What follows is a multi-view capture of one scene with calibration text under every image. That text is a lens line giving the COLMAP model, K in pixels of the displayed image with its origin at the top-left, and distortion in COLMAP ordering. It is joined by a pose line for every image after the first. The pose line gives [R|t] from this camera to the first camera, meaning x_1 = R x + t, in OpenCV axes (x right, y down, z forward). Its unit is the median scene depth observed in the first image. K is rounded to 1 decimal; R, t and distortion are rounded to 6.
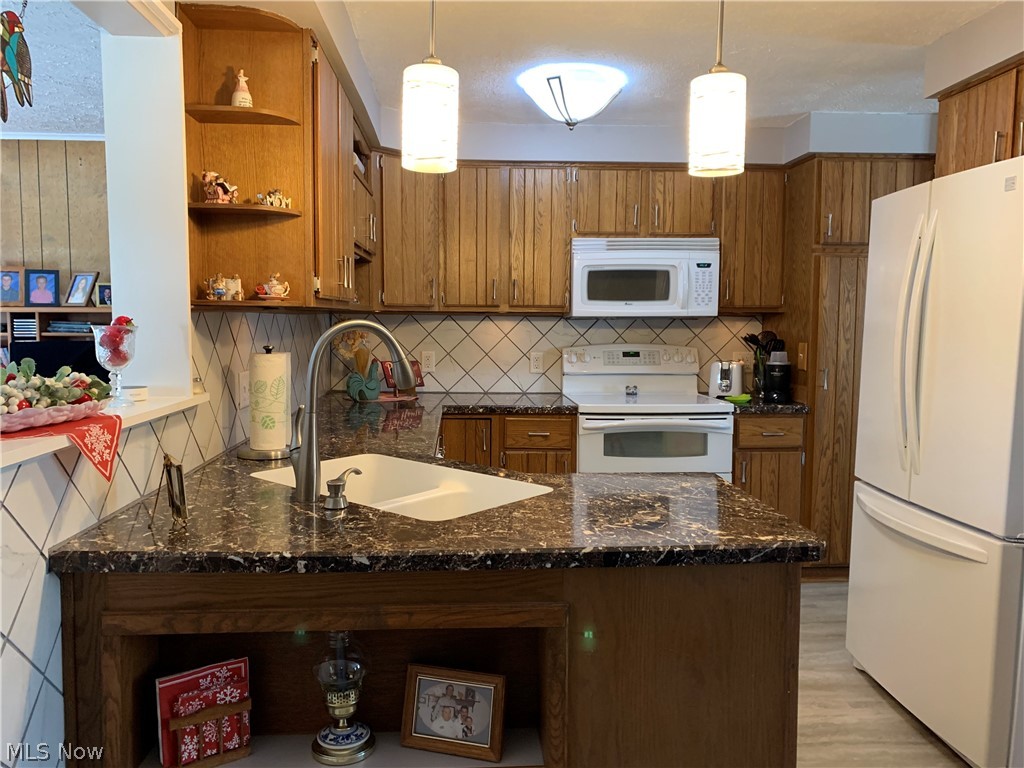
lens RADIAL K [[776.0, 0, 520.5], [0, 776.0, 376.2], [0, 0, 1]] dist [0.181553, -0.318398]
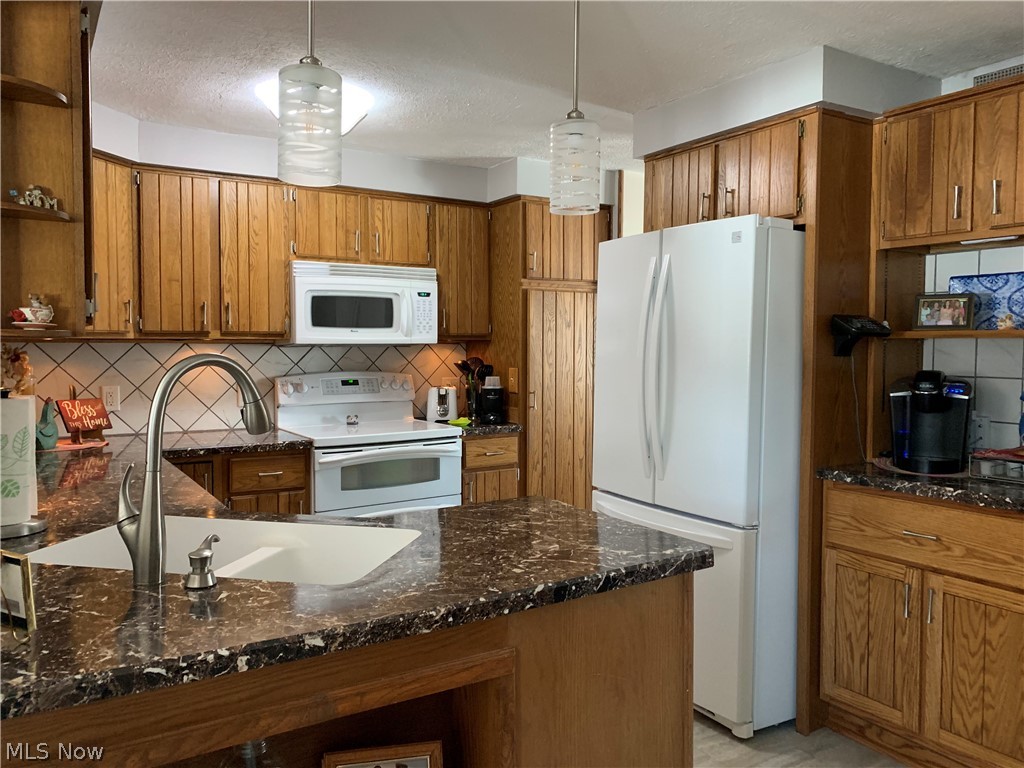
lens RADIAL K [[773.3, 0, 512.0], [0, 773.3, 384.0], [0, 0, 1]] dist [0.088537, -0.055105]
pose [[0.885878, -0.030351, 0.462925, -0.143366], [0.040182, 0.999128, -0.011387, -0.008290], [-0.462176, 0.028689, 0.886324, 0.056983]]
